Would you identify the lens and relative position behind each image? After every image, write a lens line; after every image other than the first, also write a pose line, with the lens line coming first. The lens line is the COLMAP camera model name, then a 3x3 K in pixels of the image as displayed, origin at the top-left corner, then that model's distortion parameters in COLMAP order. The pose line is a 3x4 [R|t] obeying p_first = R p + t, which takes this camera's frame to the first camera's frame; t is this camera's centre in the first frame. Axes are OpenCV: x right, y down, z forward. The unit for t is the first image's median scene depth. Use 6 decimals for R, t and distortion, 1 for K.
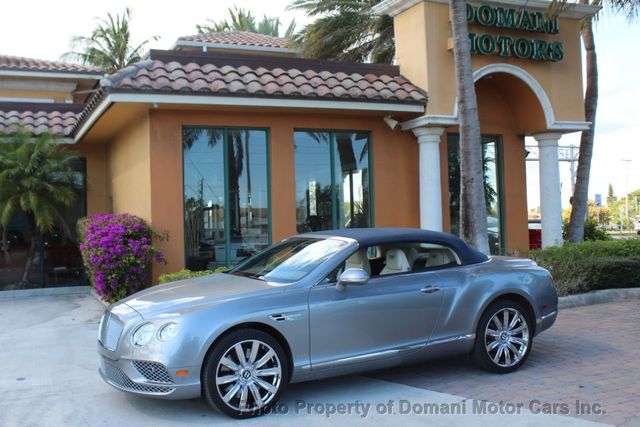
lens RADIAL K [[730.7, 0, 294.3], [0, 730.7, 215.9], [0, 0, 1]] dist [-0.063045, 0.000000]
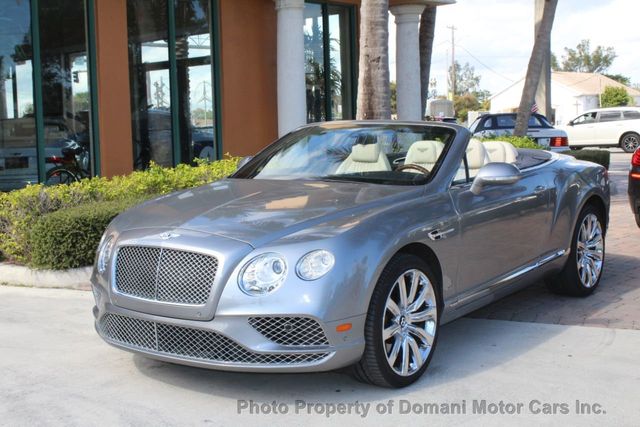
lens RADIAL K [[928.6, 0, 316.7], [0, 928.6, 209.9], [0, 0, 1]] dist [0.021628, 0.000000]
pose [[0.899597, -0.040965, 0.434796, -0.434235], [-0.000055, 0.995580, 0.093913, 0.030126], [-0.436722, -0.084508, 0.895619, 0.239425]]
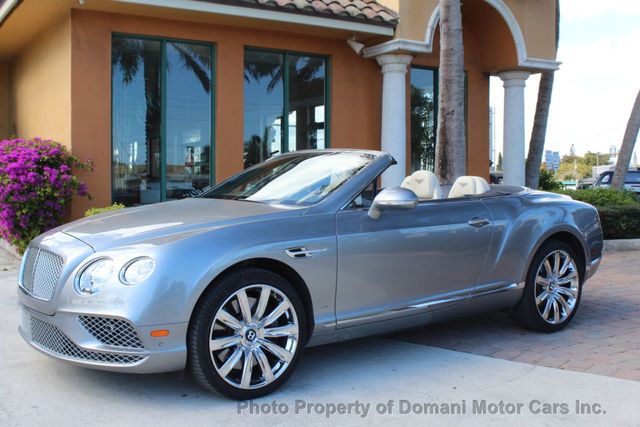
lens RADIAL K [[730.7, 0, 306.6], [0, 730.7, 208.1], [0, 0, 1]] dist [-0.063045, 0.000000]
pose [[0.988073, 0.022363, 0.152351, -0.103757], [-0.029123, 0.998681, 0.042289, 0.058959], [-0.151205, -0.046222, 0.987421, 0.279352]]
